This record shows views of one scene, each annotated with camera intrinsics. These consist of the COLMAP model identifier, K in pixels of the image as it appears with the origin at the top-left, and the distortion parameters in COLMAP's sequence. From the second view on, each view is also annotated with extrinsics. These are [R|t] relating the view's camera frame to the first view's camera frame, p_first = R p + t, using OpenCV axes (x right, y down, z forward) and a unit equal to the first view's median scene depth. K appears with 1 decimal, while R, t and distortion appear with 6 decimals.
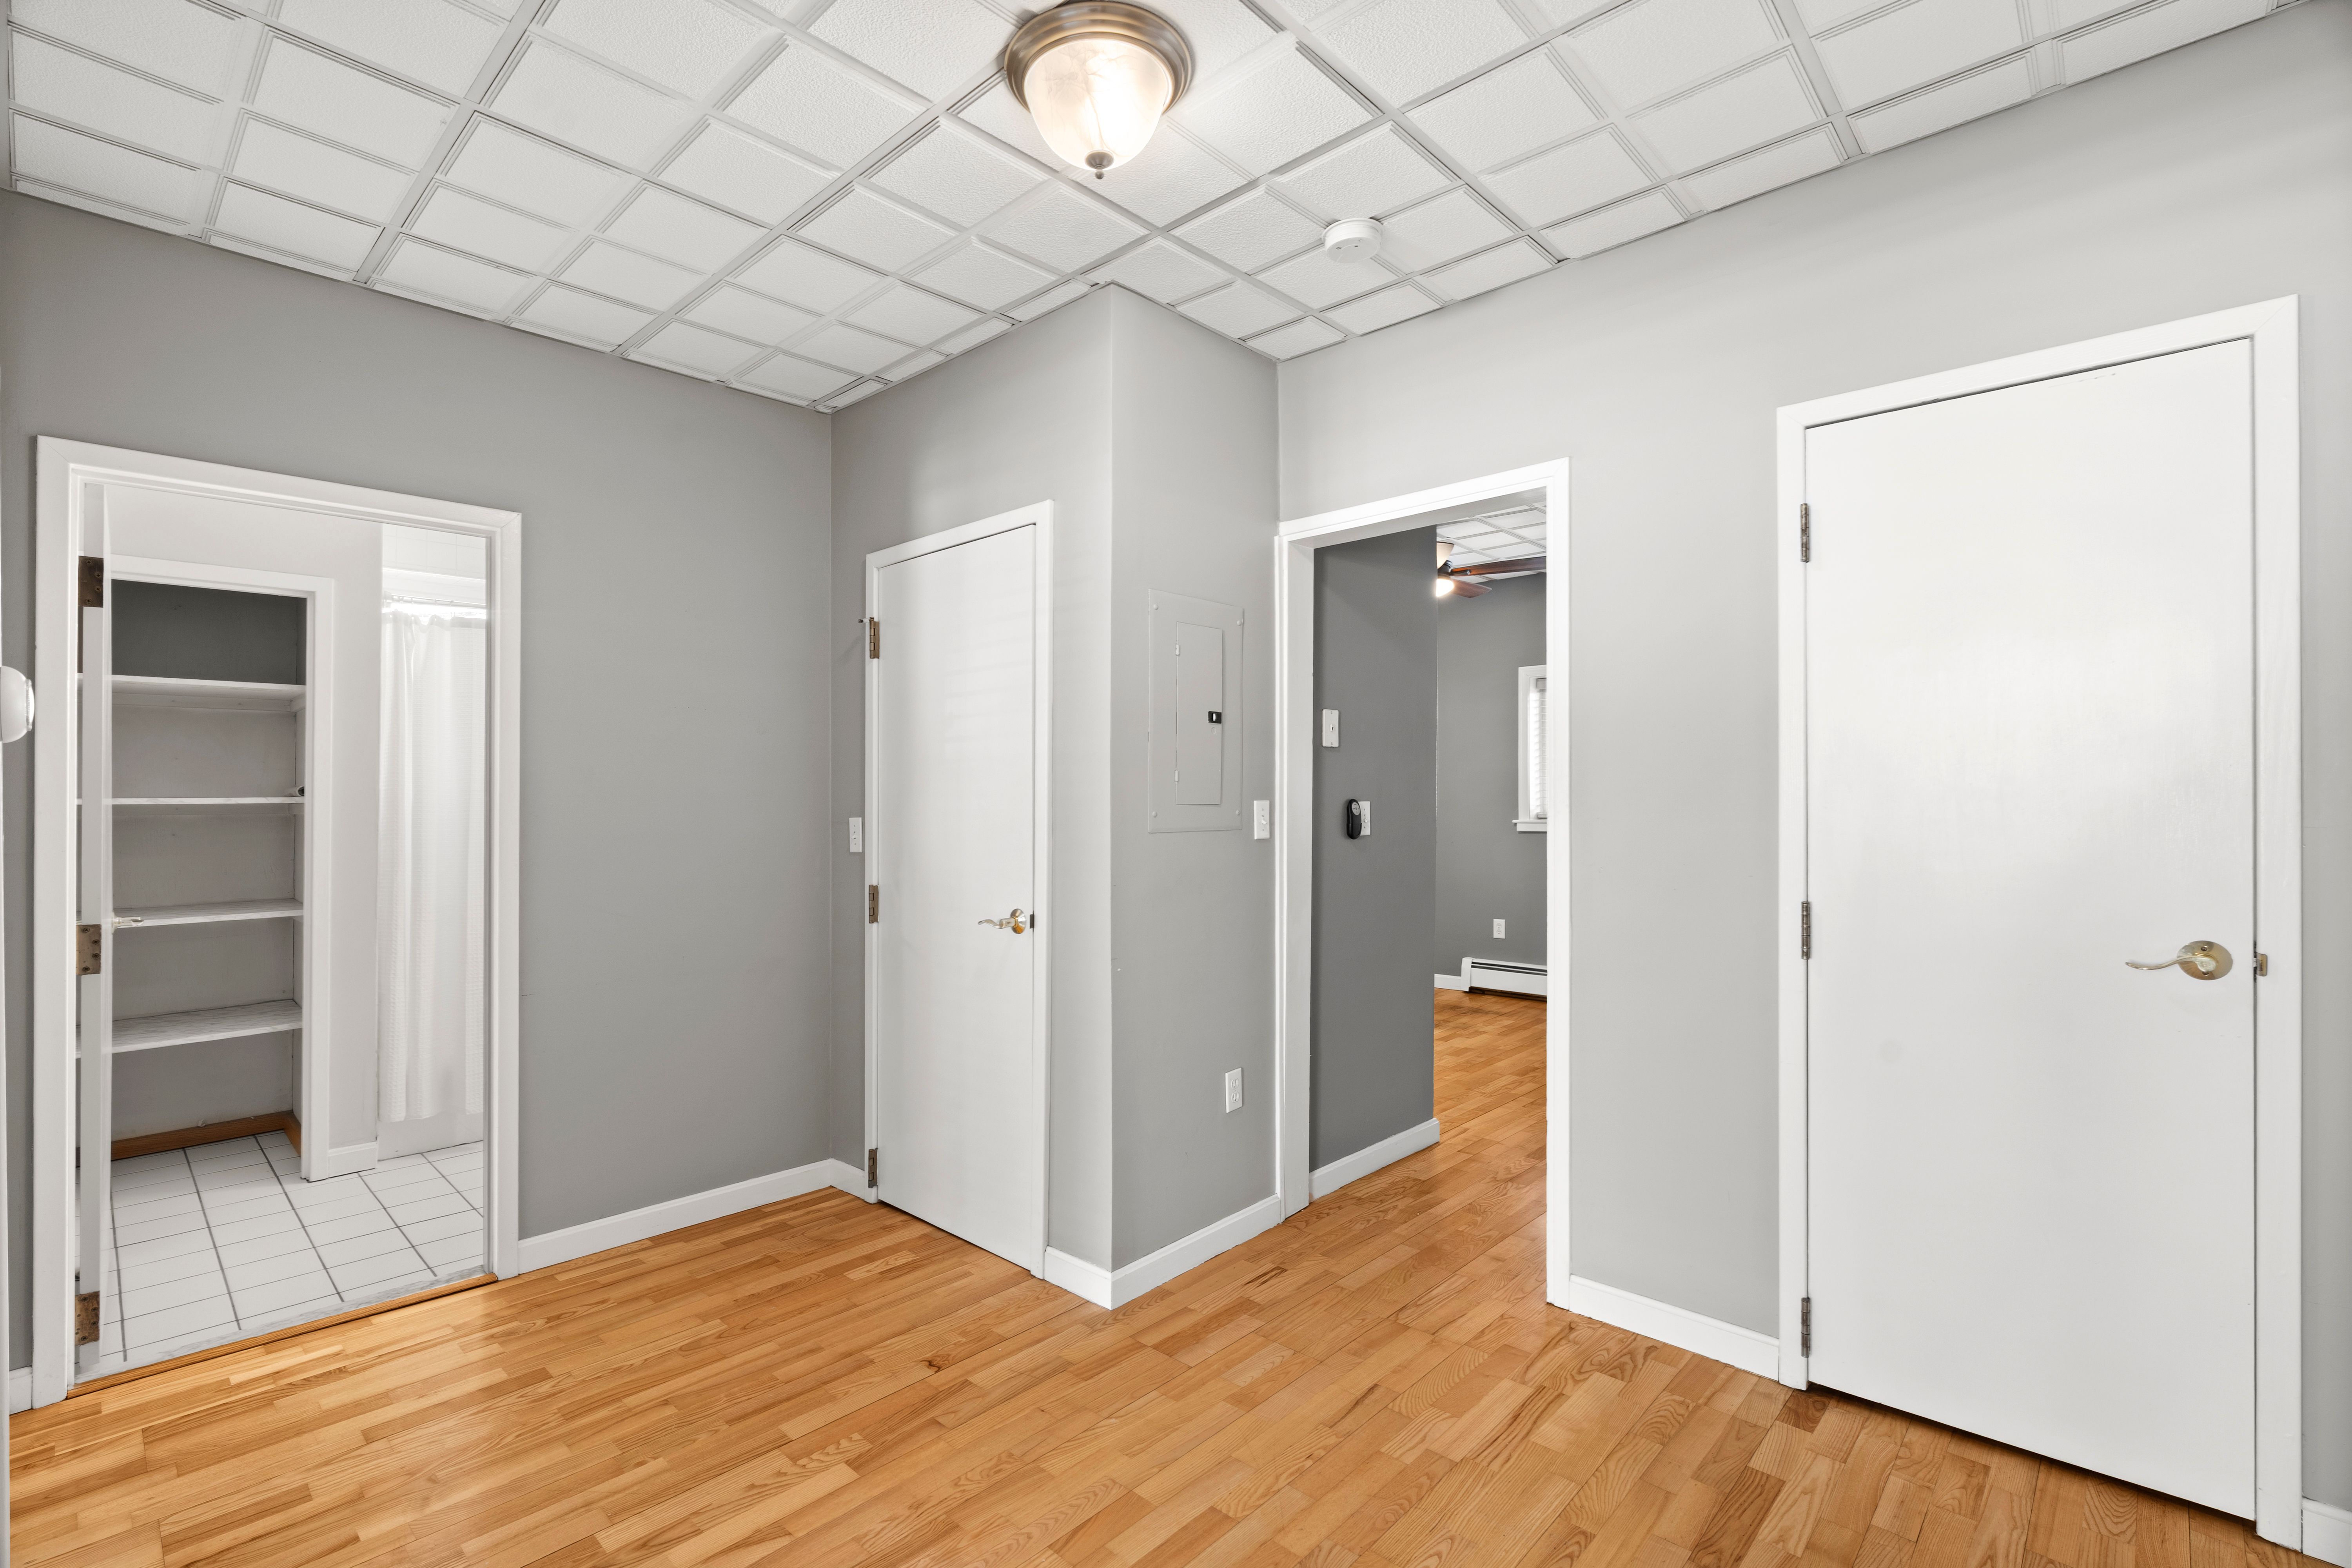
lens RADIAL K [[1066.6, 0, 1173.0], [0, 1066.6, 785.9], [0, 0, 1]] dist [-0.012644, 0.002122]
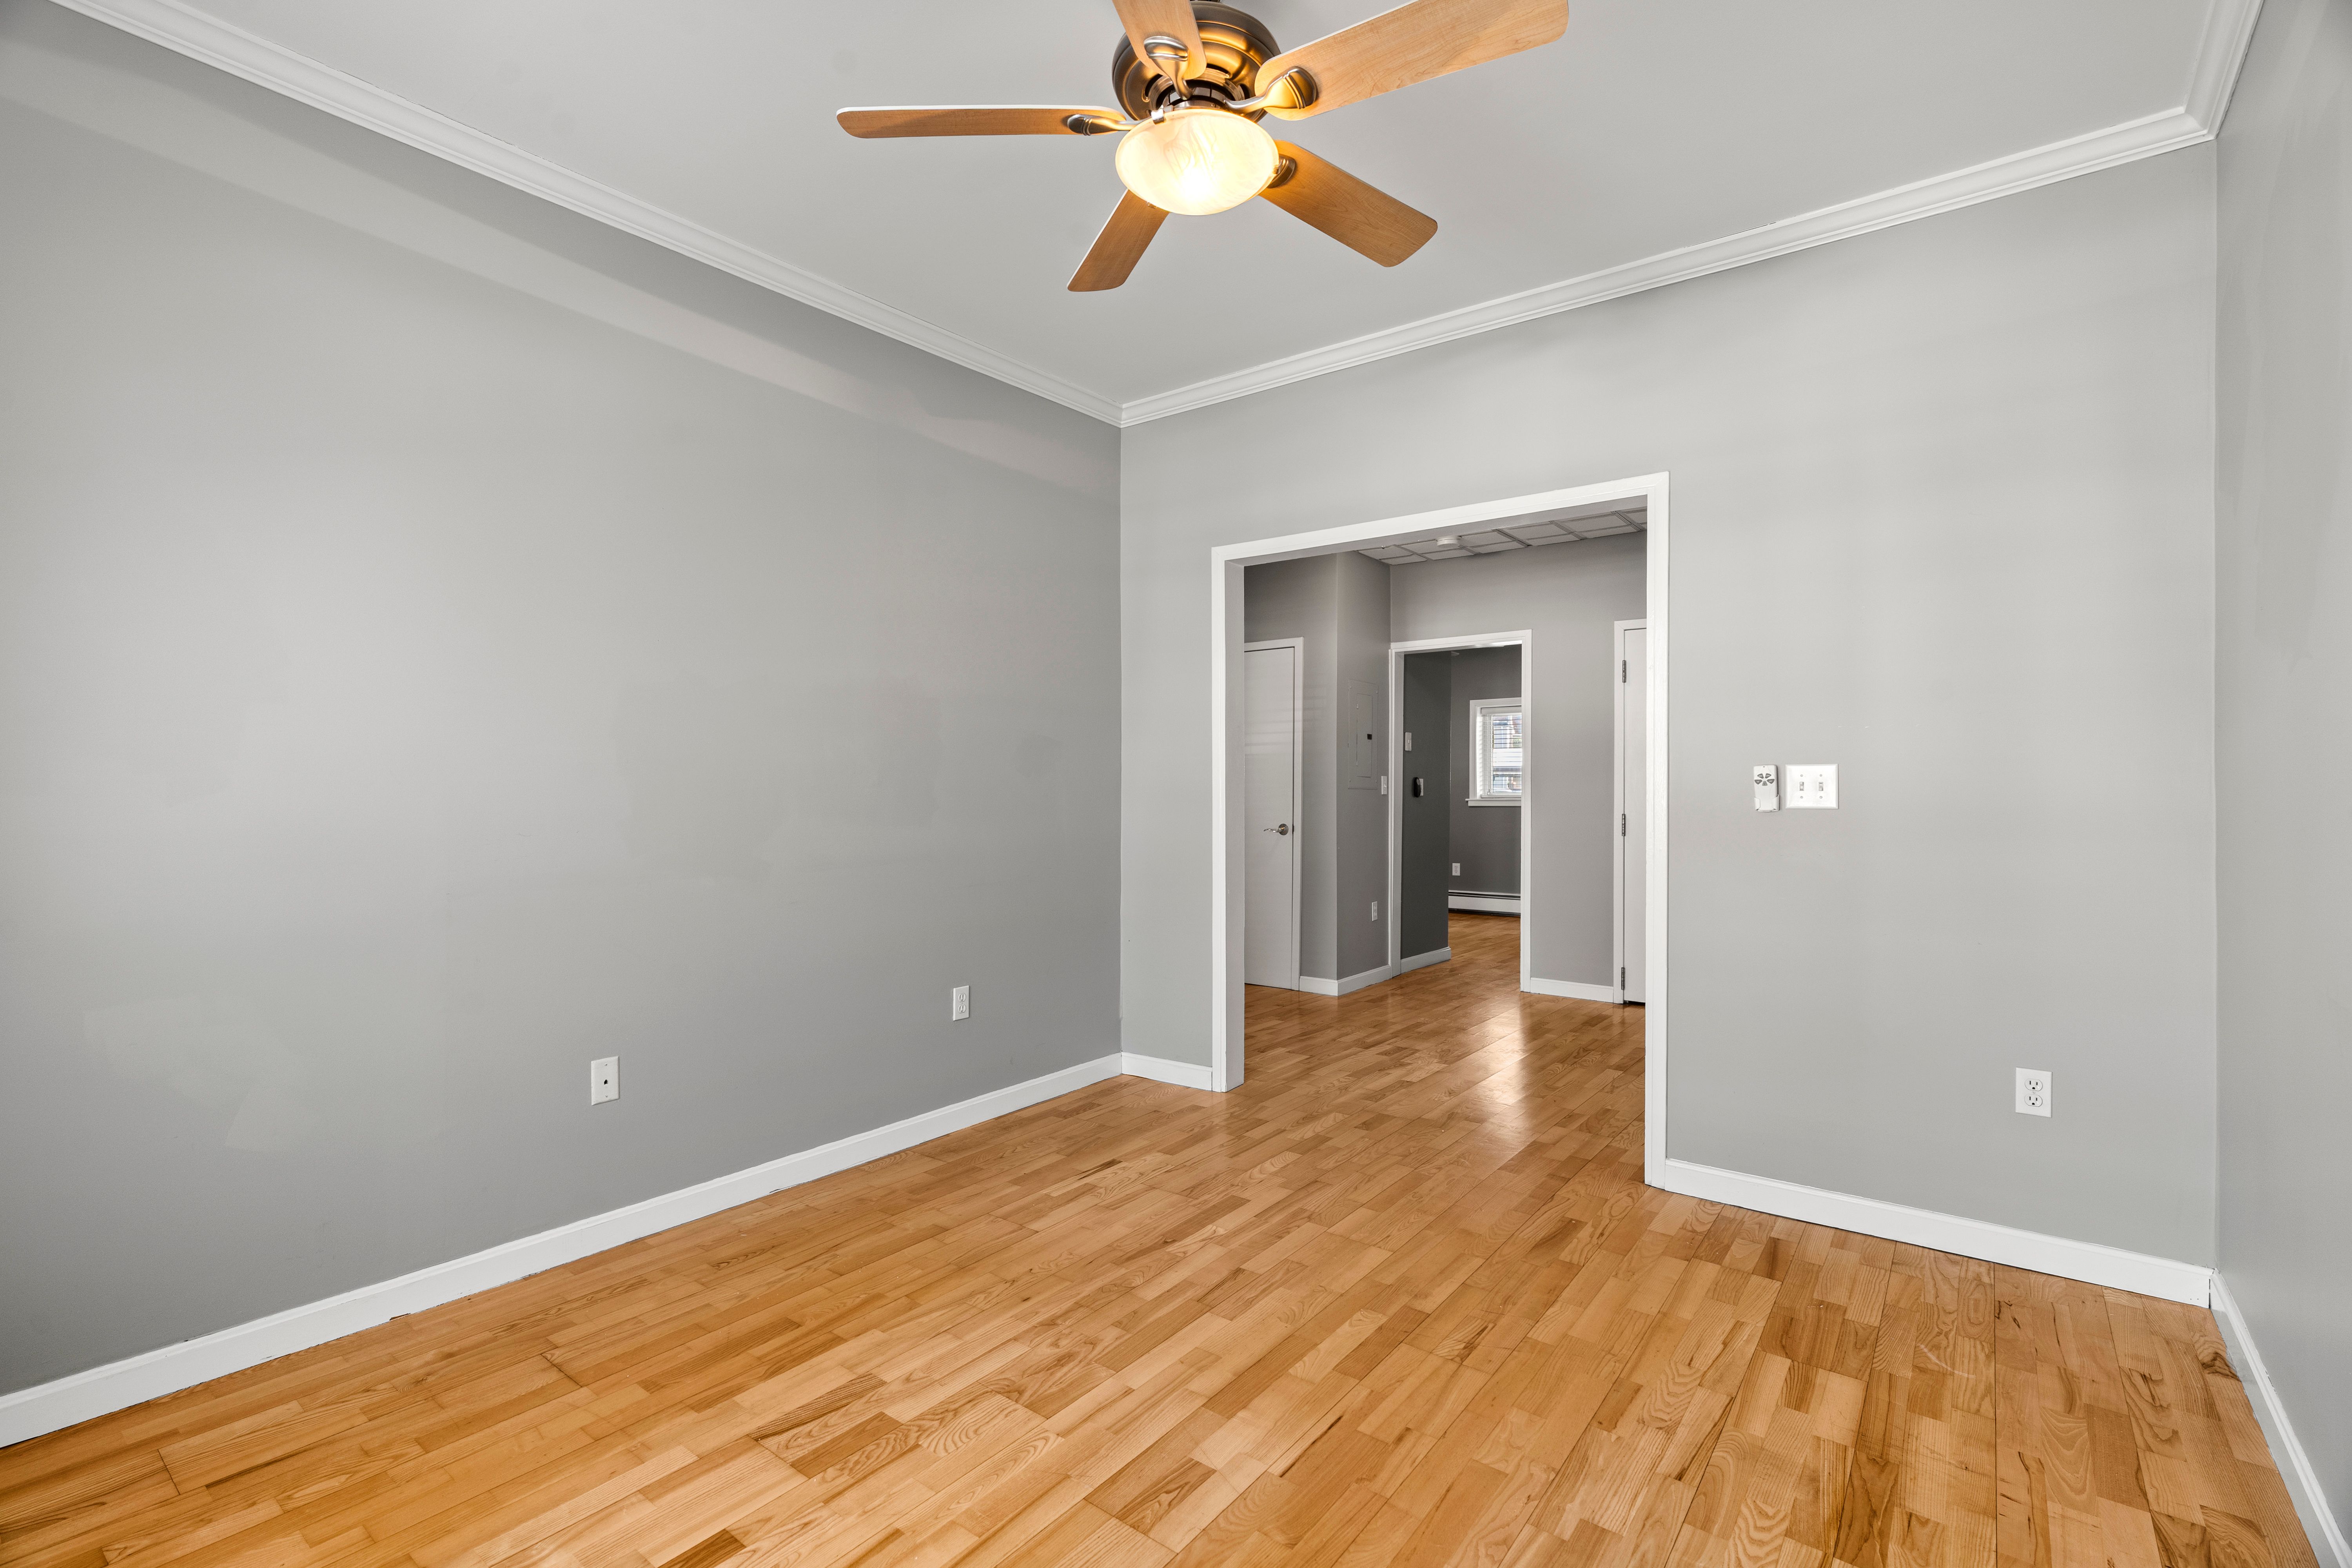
lens RADIAL K [[1066.6, 0, 1181.7], [0, 1066.6, 776.0], [0, 0, 1]] dist [-0.012644, 0.002122]
pose [[0.994556, 0.009136, 0.103804, -0.526369], [-0.008356, 0.999933, -0.007950, 0.032669], [-0.103870, 0.007039, 0.994566, -1.036475]]
